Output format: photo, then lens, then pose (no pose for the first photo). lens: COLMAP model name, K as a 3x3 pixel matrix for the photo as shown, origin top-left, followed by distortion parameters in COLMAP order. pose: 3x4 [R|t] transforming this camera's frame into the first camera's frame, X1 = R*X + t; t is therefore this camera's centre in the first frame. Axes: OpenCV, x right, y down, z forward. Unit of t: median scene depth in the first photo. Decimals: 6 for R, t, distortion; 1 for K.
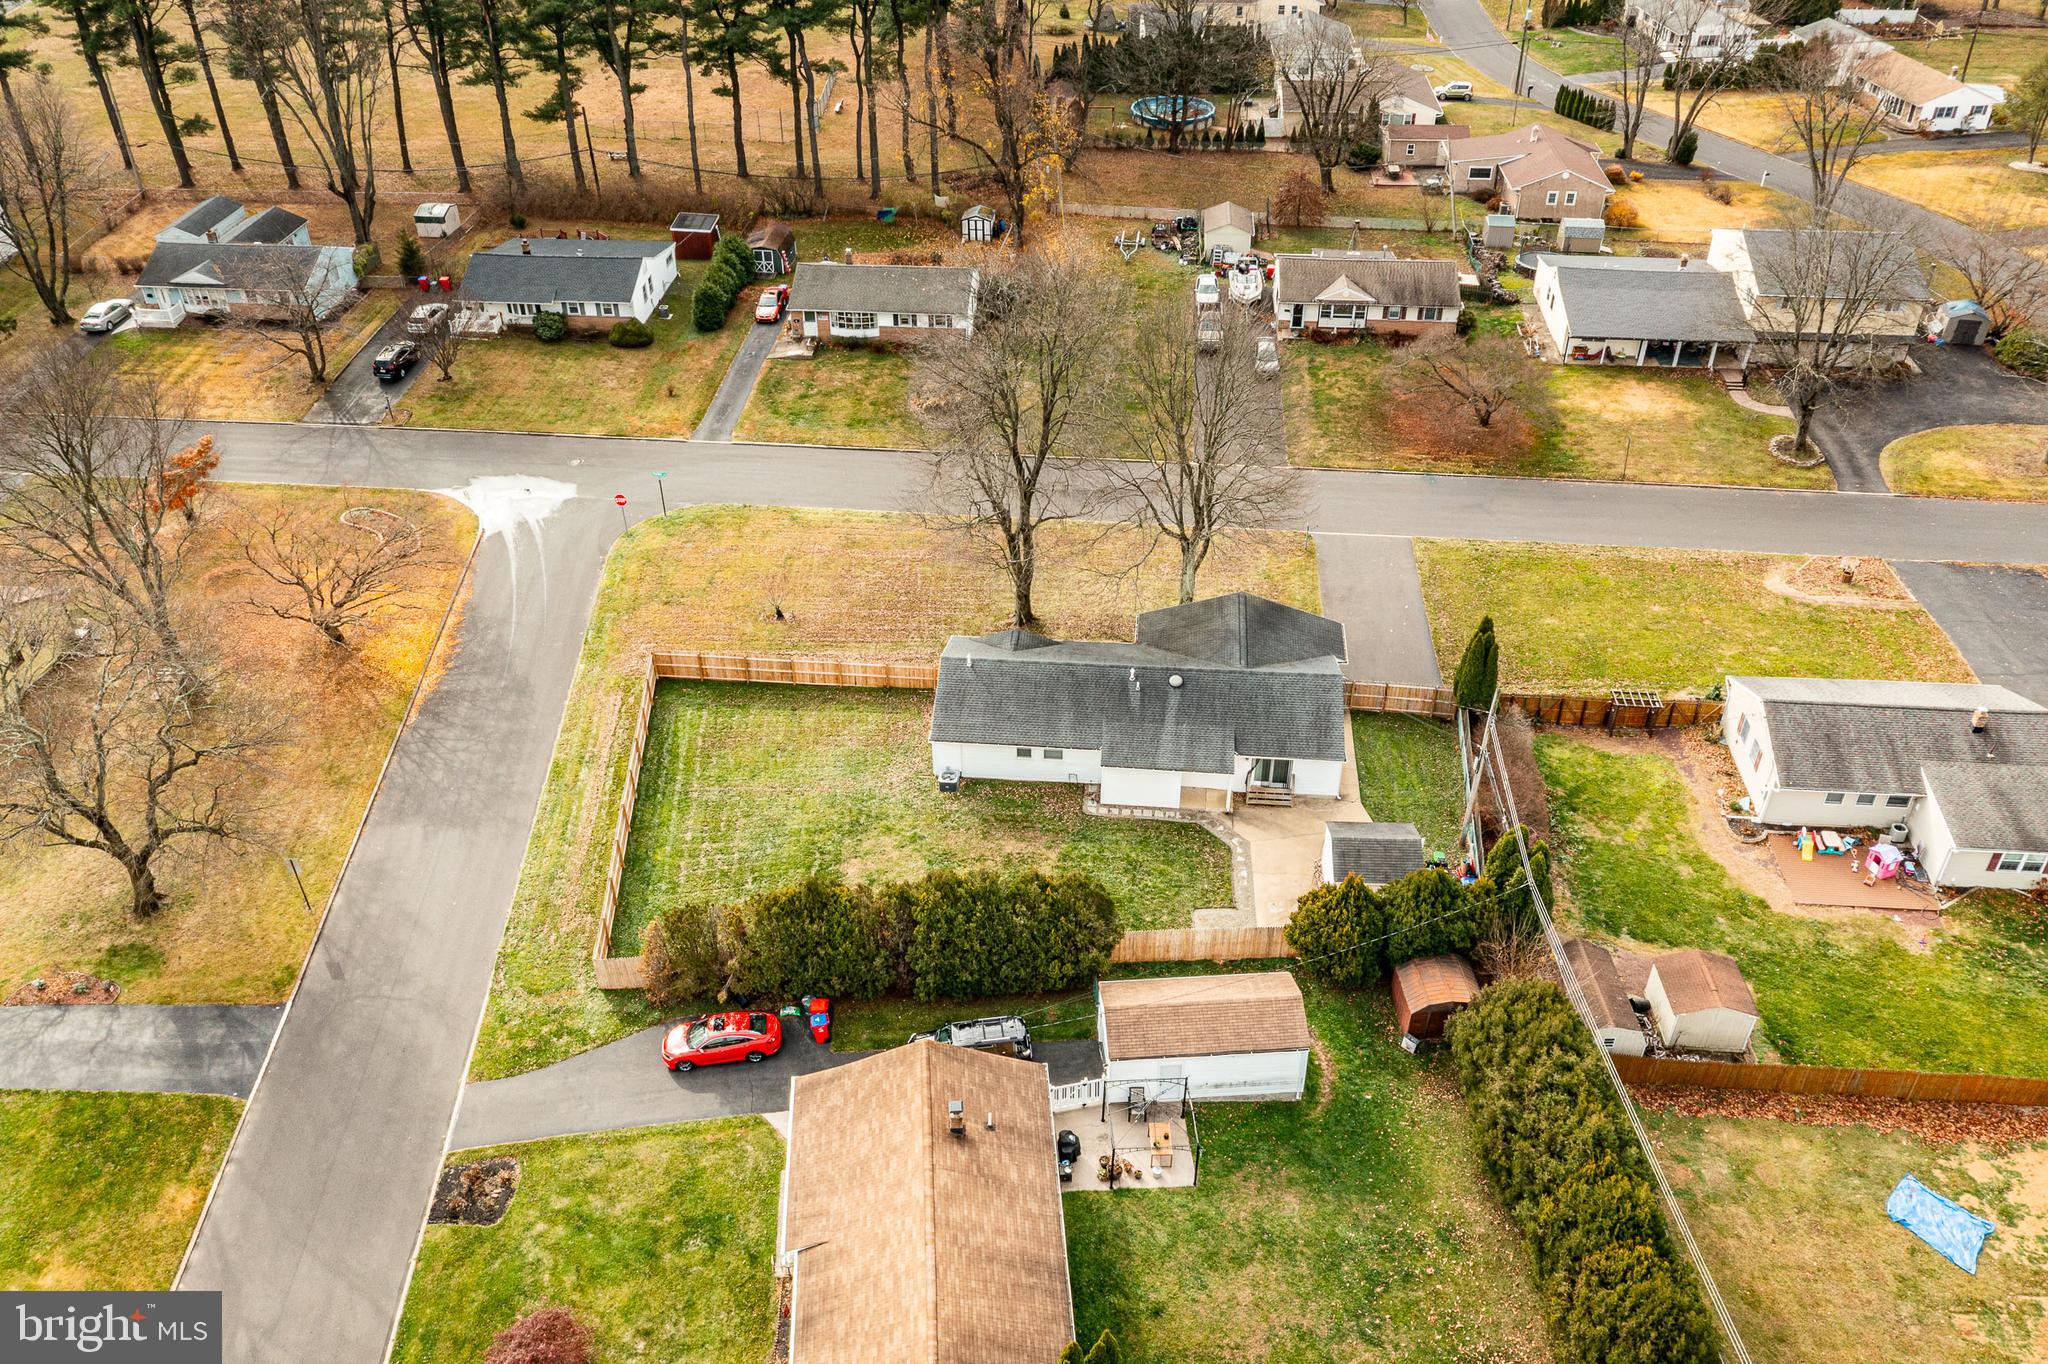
lens RADIAL K [[1613.8, 0, 1024.0], [0, 1613.8, 682.0], [0, 0, 1]] dist [-0.002719, 0.006332]
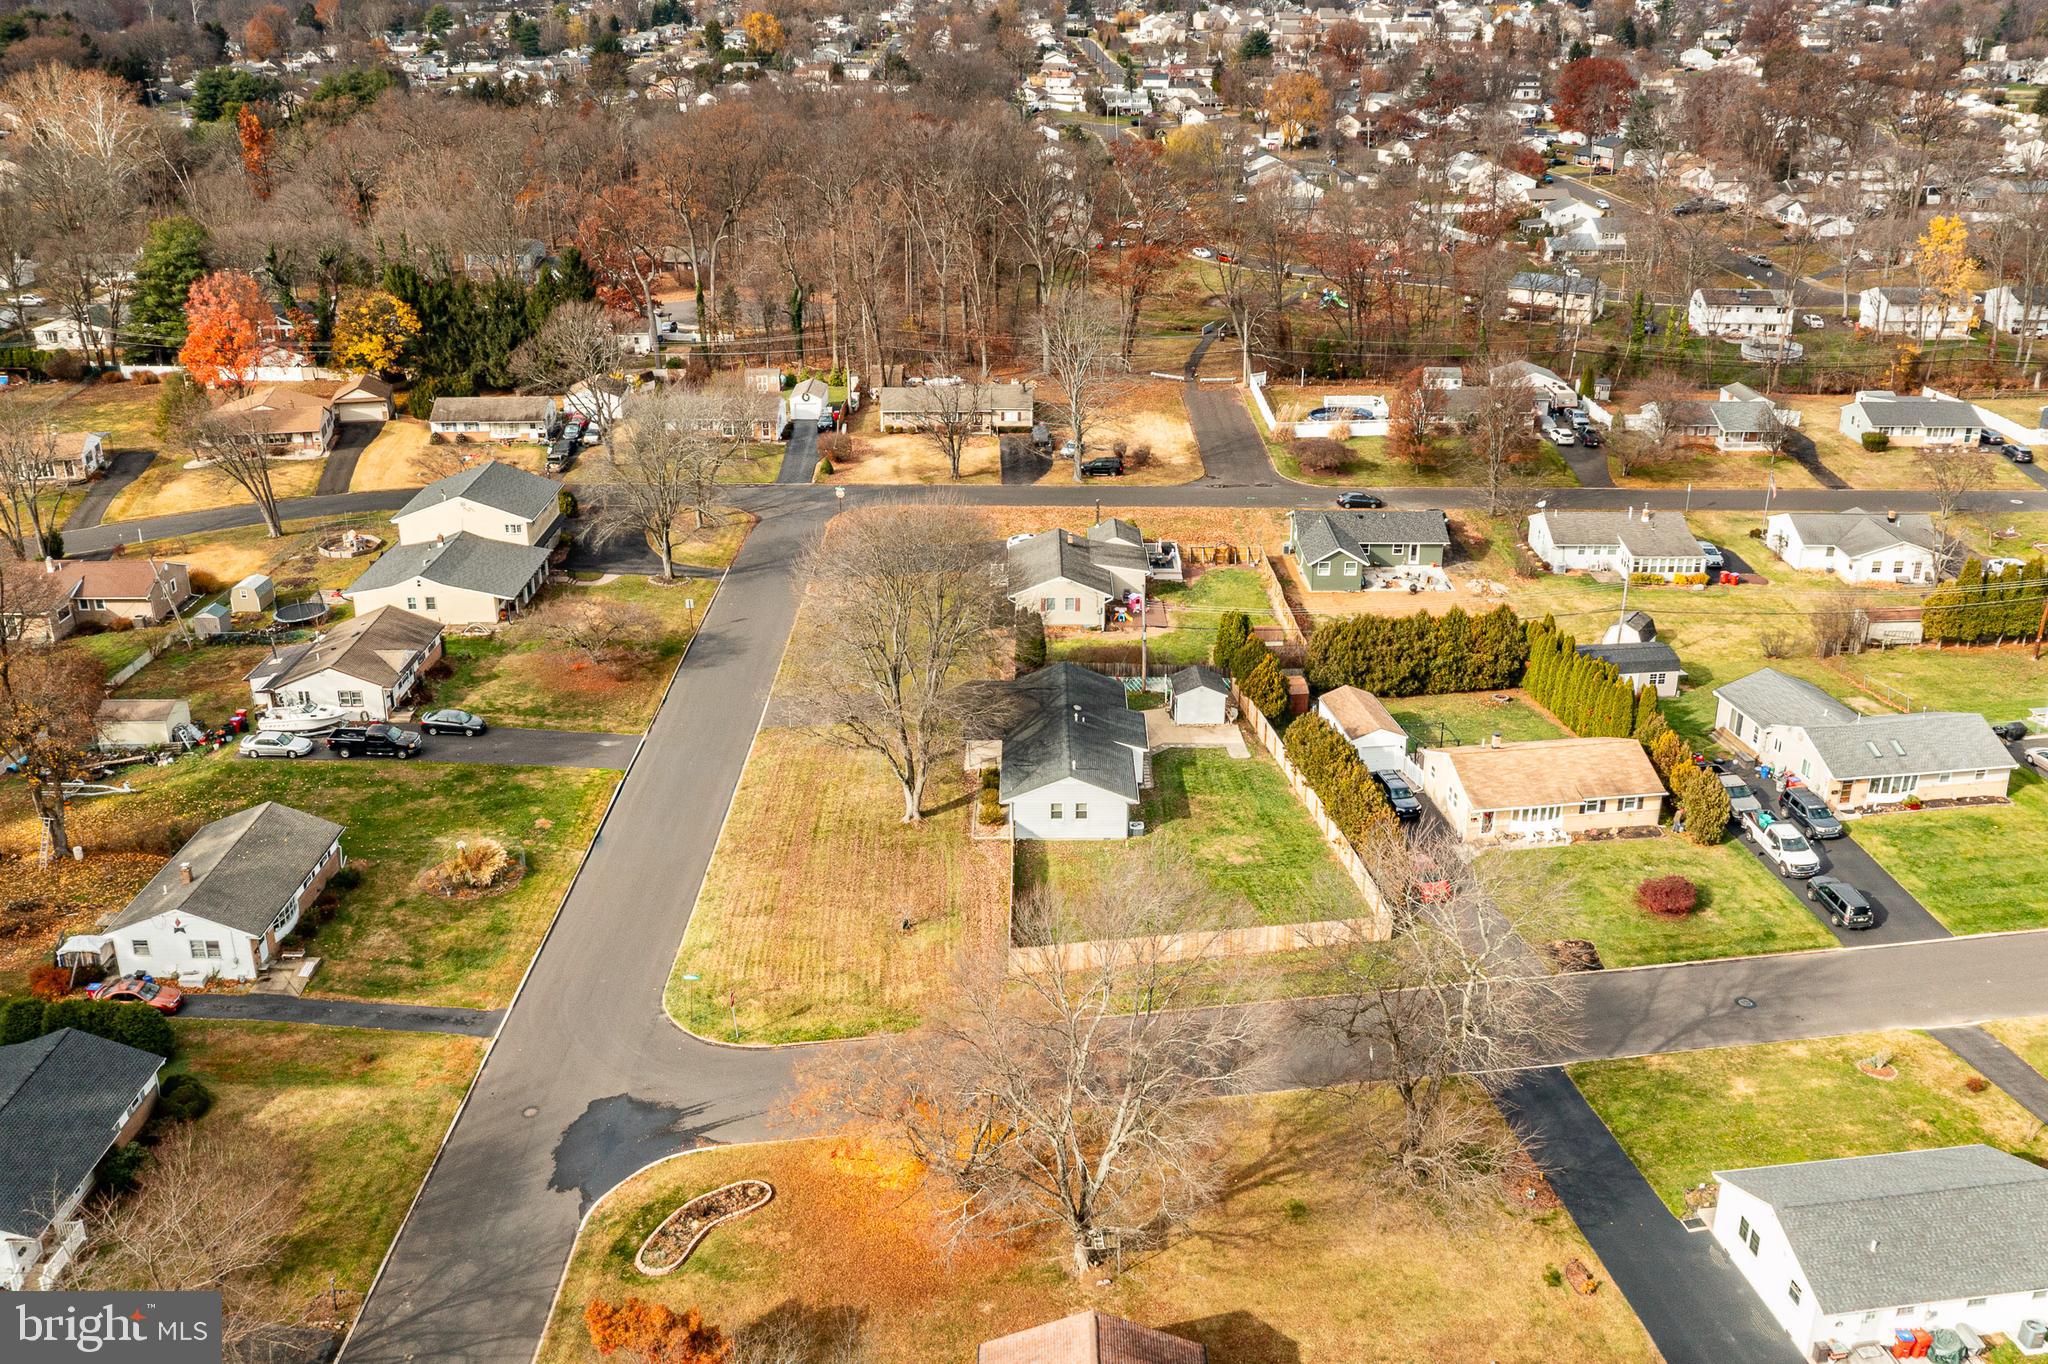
lens RADIAL K [[1622.7, 0, 1024.0], [0, 1622.7, 682.0], [0, 0, 1]] dist [-0.003965, 0.004890]
pose [[-0.046717, -0.408458, 0.911581, -0.829441], [0.589949, 0.725140, 0.355152, -0.378789], [-0.806088, 0.554378, 0.207093, 0.456992]]
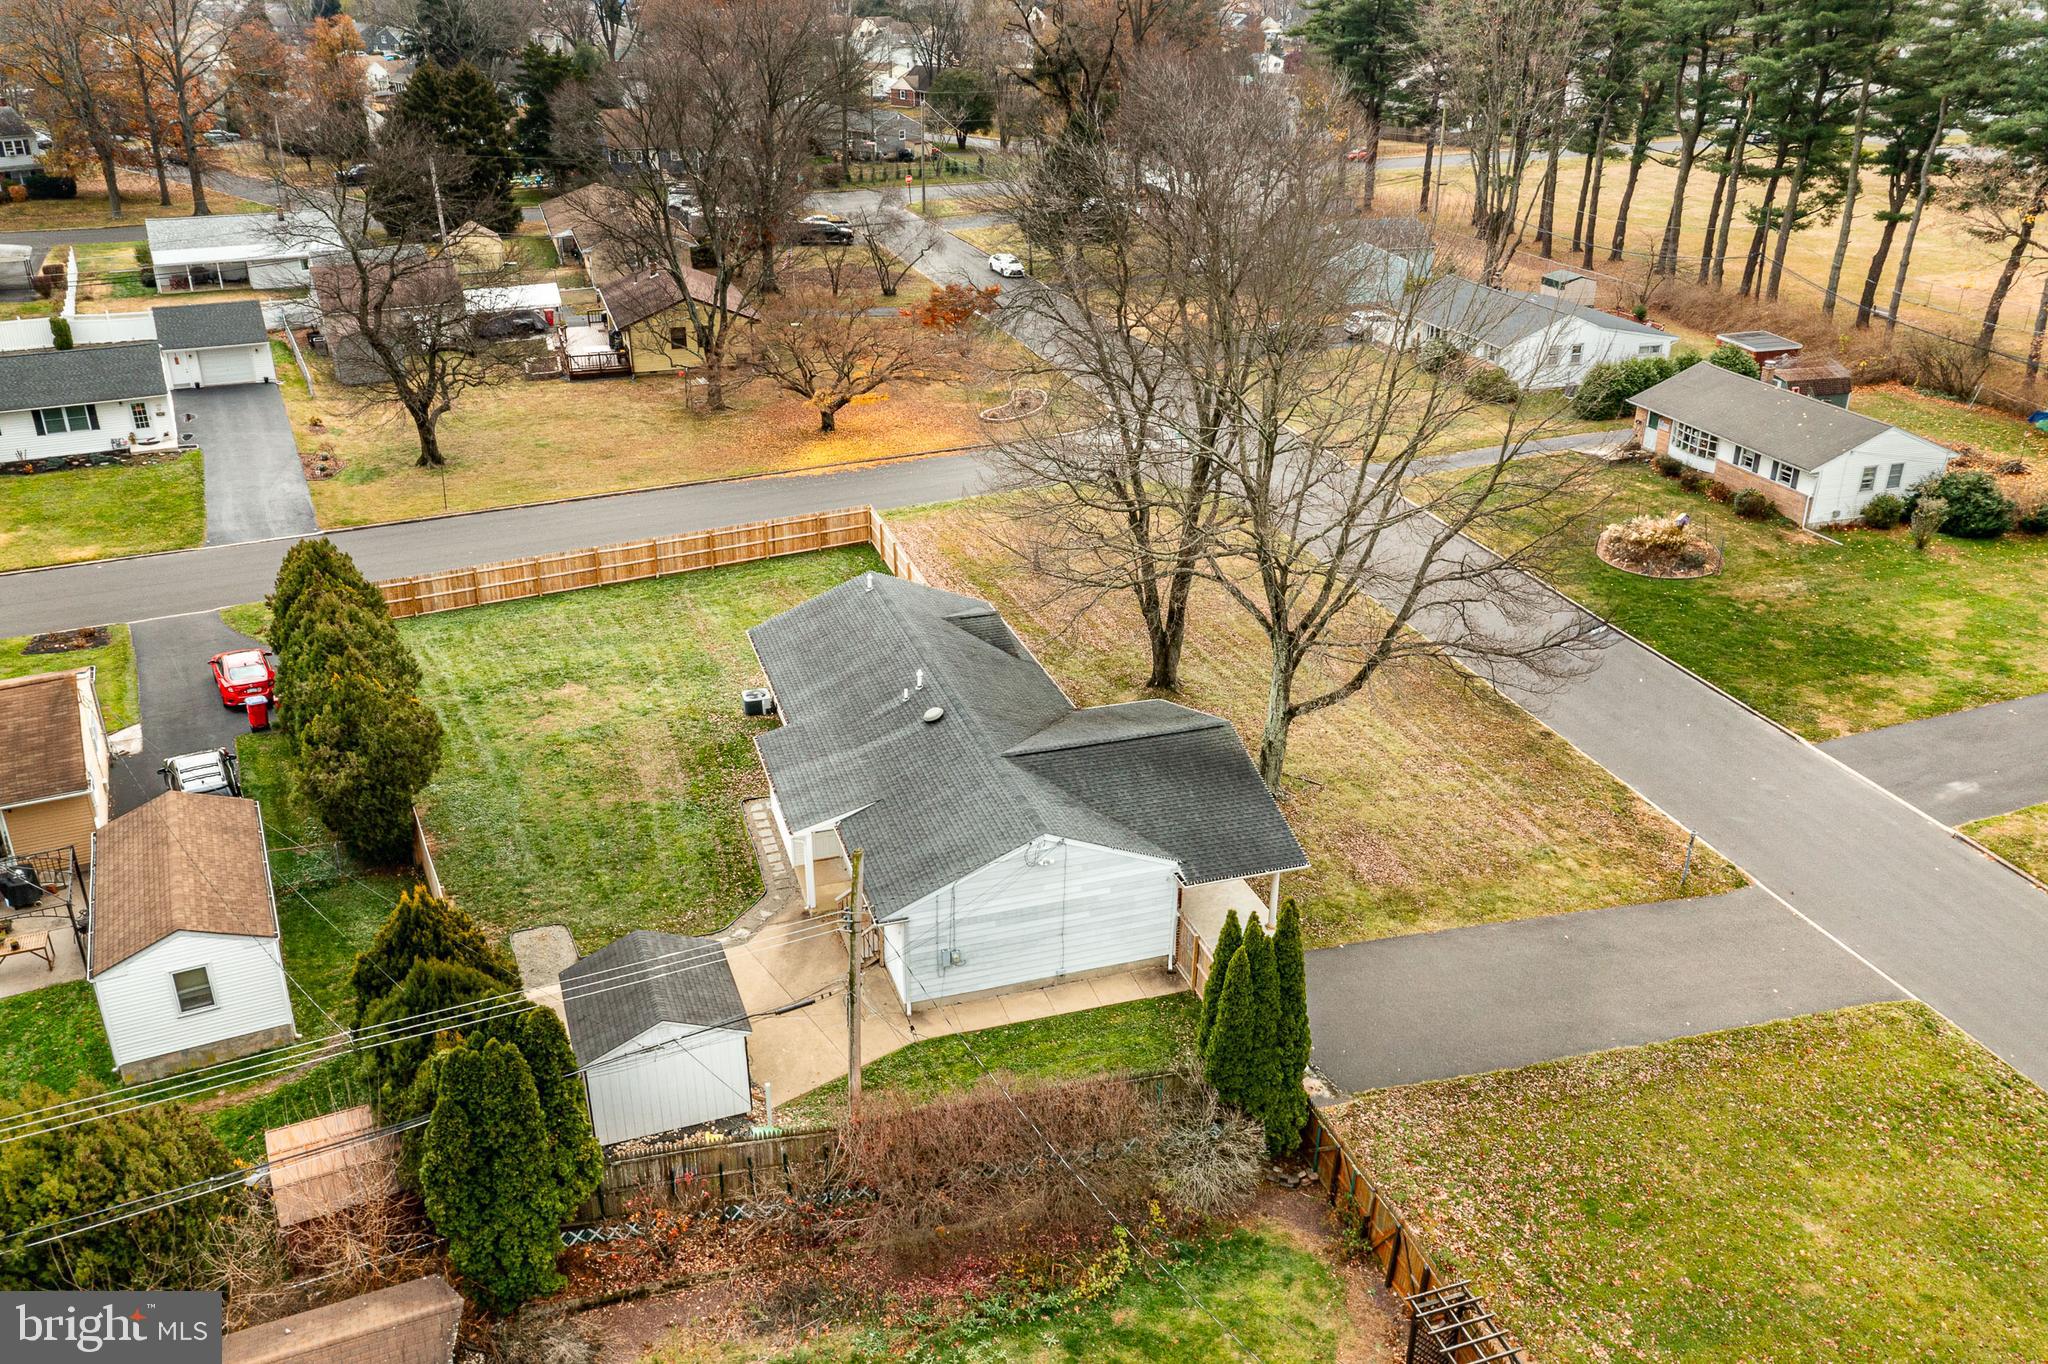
lens RADIAL K [[1622.7, 0, 1024.0], [0, 1622.7, 682.0], [0, 0, 1]] dist [-0.003965, 0.004890]
pose [[0.391021, 0.390257, -0.833548, 0.402516], [-0.546052, 0.827409, 0.131227, -0.072116], [0.740898, 0.403848, 0.536635, 0.451344]]
